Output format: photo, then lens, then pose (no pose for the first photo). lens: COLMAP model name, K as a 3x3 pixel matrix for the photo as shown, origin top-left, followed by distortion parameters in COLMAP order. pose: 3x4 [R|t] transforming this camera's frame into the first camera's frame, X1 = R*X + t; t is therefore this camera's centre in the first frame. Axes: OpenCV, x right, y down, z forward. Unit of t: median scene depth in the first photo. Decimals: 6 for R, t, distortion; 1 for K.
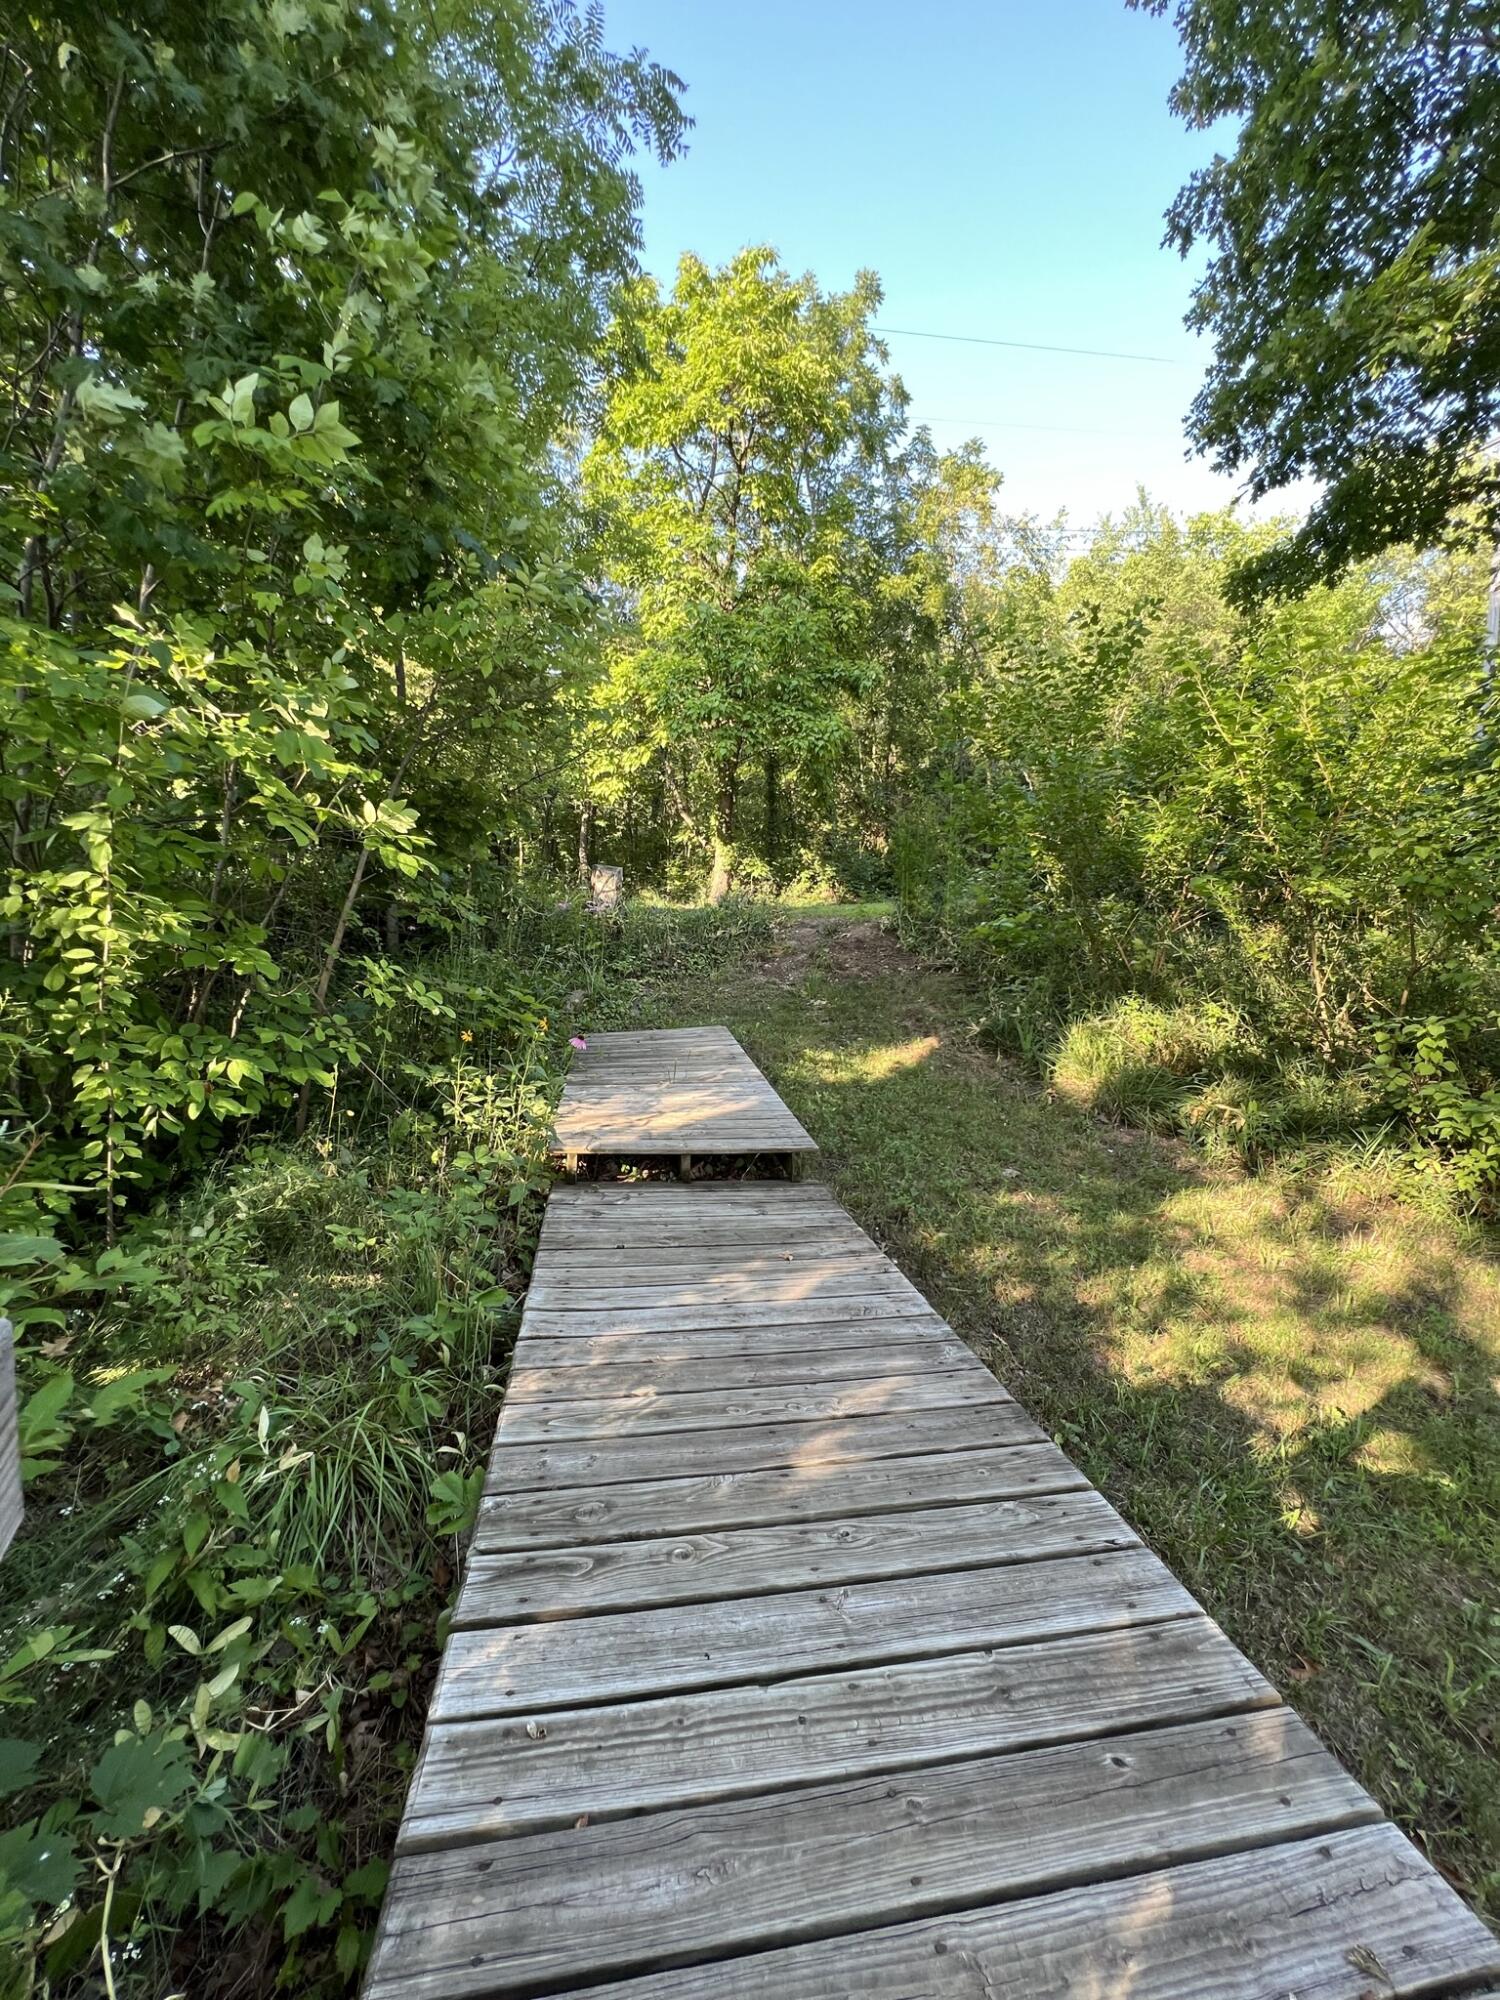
lens RADIAL K [[806.4, 0, 742.5], [0, 806.4, 1005.5], [0, 0, 1]] dist [0.000855, 0.001754]
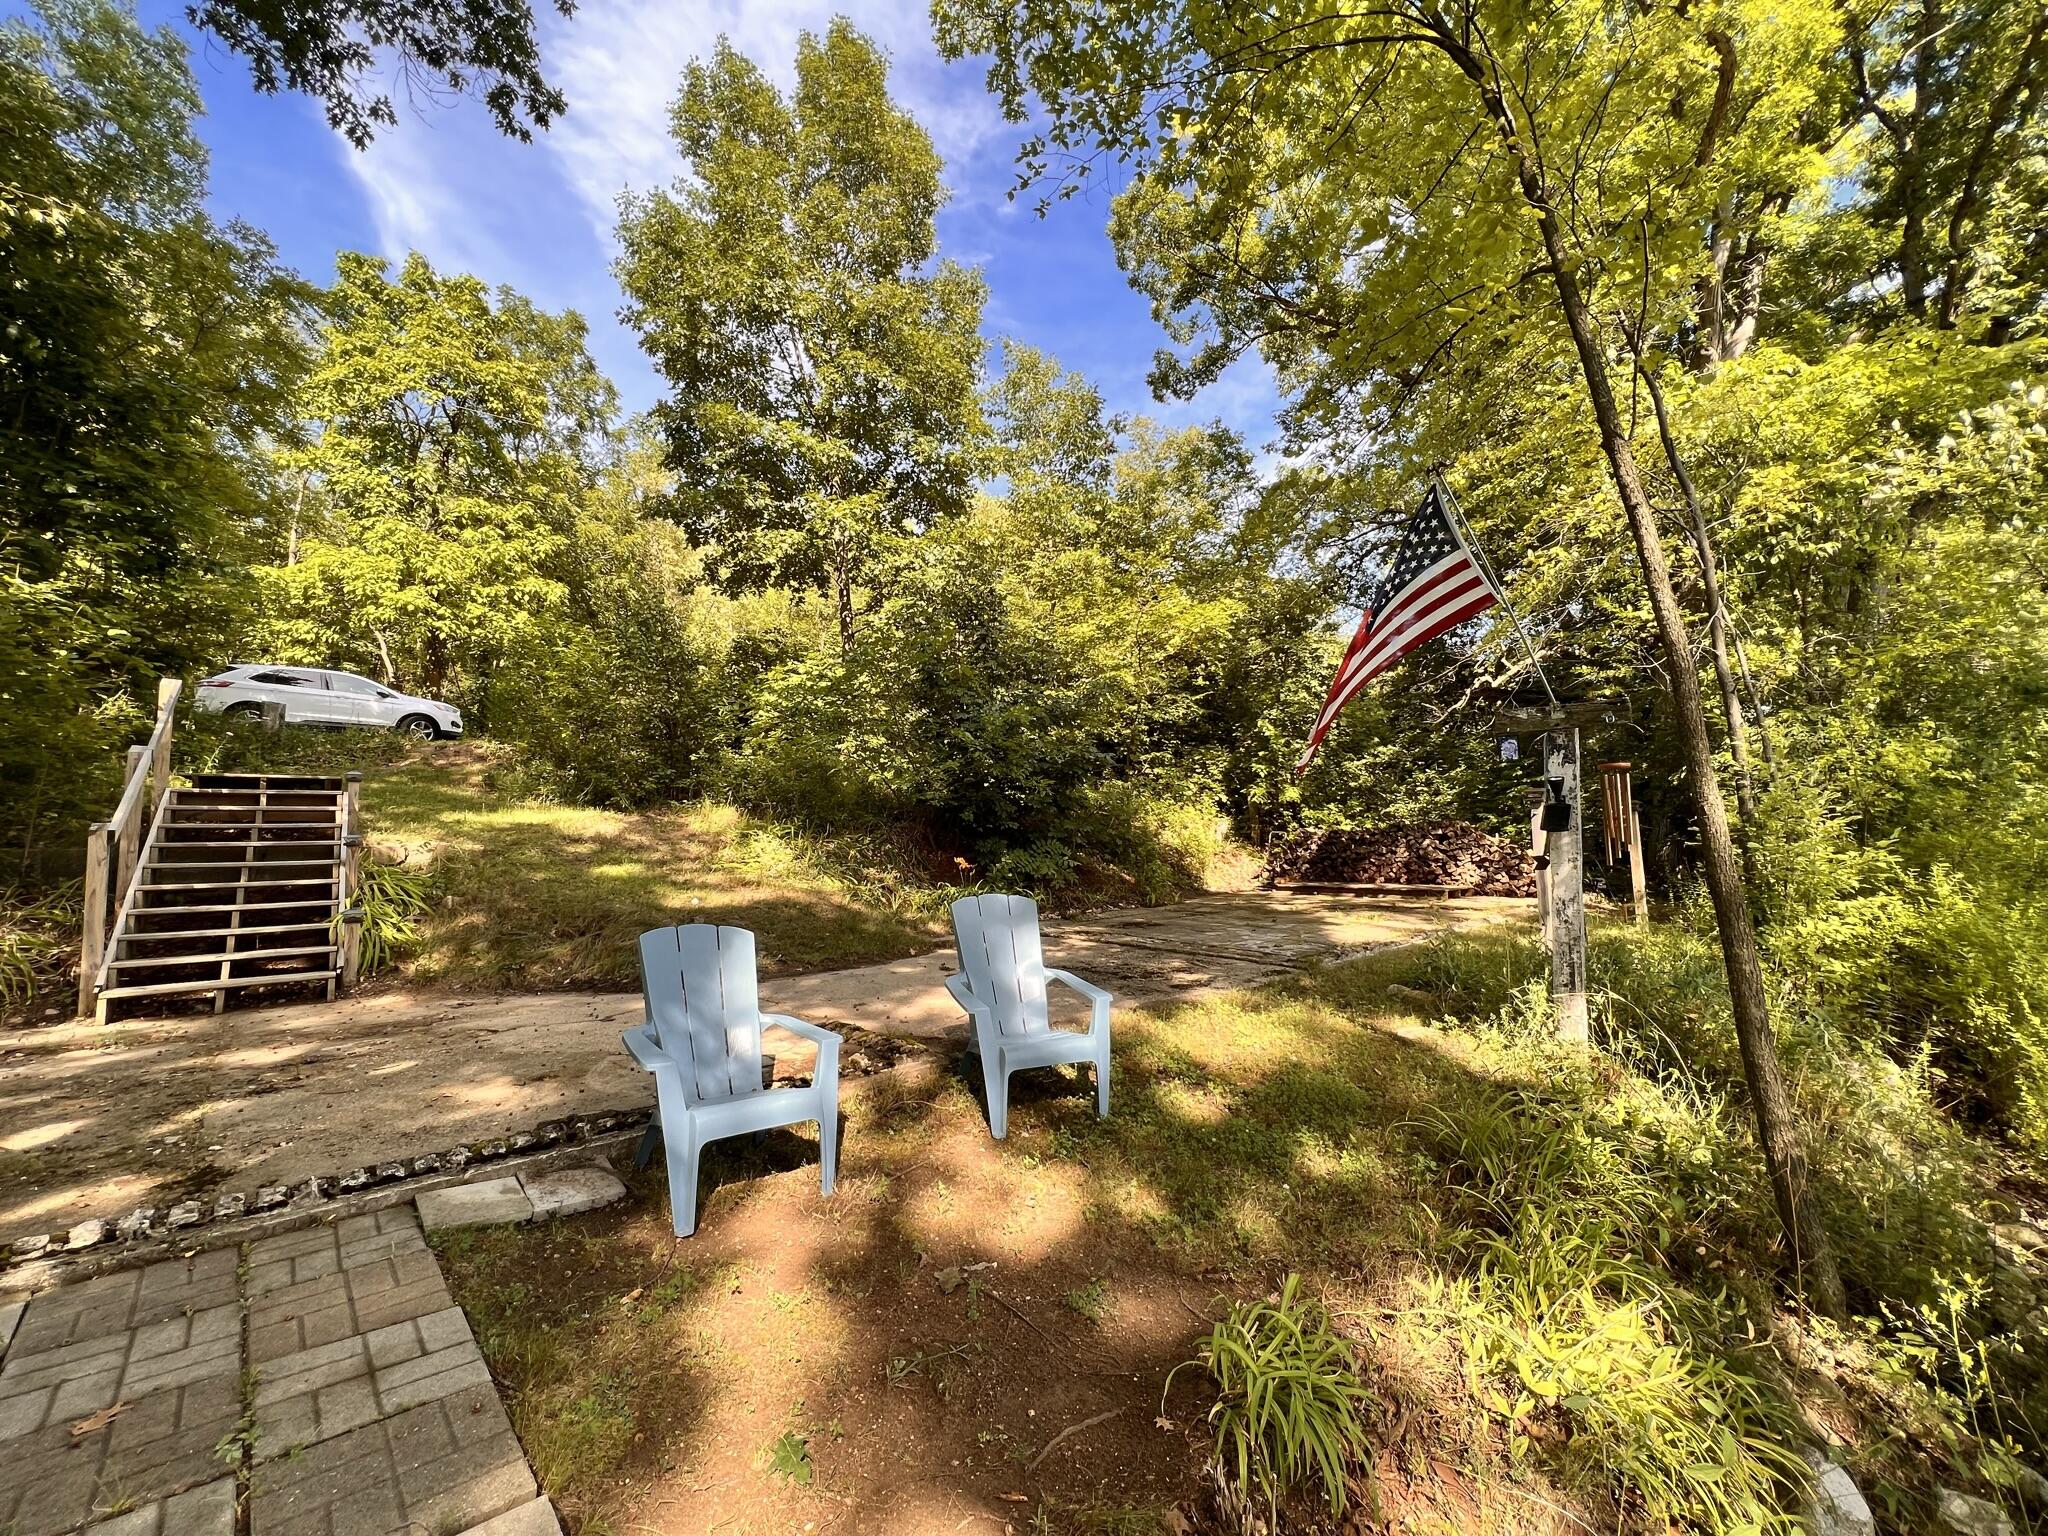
lens RADIAL K [[836.8, 0, 1018.3], [0, 836.8, 768.2], [0, 0, 1]] dist [0.001327, 0.000213]
pose [[0.865885, 0.029270, 0.499386, 0.121393], [0.057019, 0.986006, -0.156658, 0.127652], [-0.496983, 0.164122, 0.852098, -0.470573]]
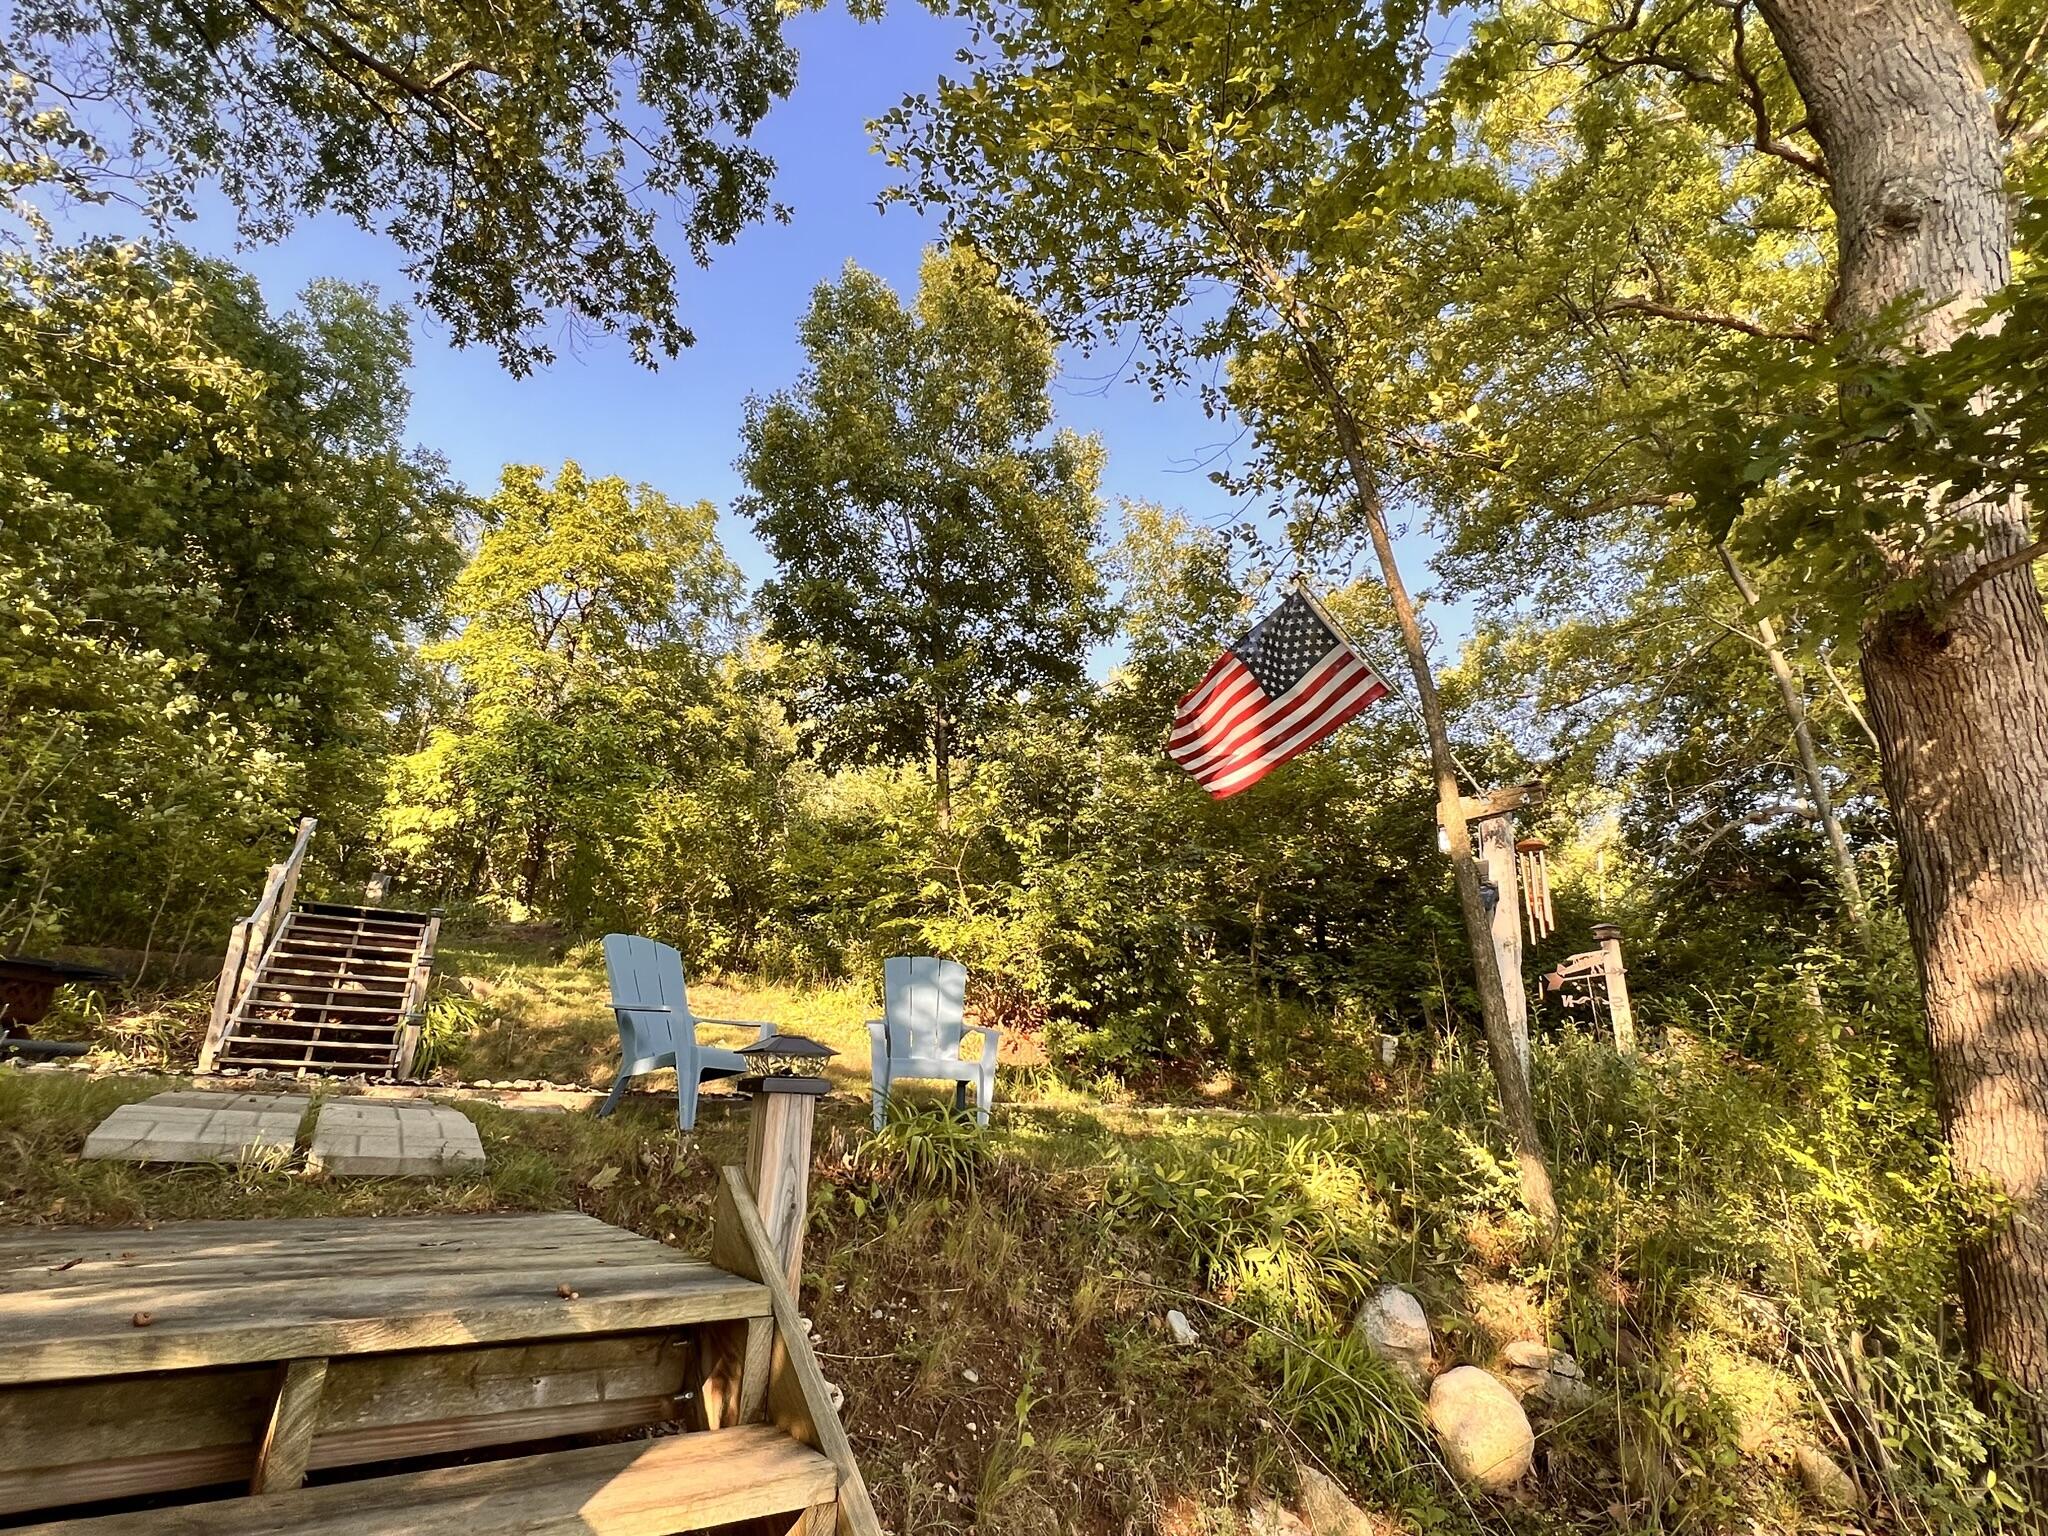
lens RADIAL K [[1051.2, 0, 1004.2], [0, 1051.2, 764.7], [0, 0, 1]] dist [-0.000879, 0.001943]
pose [[0.943594, 0.130444, 0.304325, 0.144252], [-0.003761, 0.923288, -0.384090, 0.179689], [-0.331082, 0.361281, 0.871700, -0.554382]]
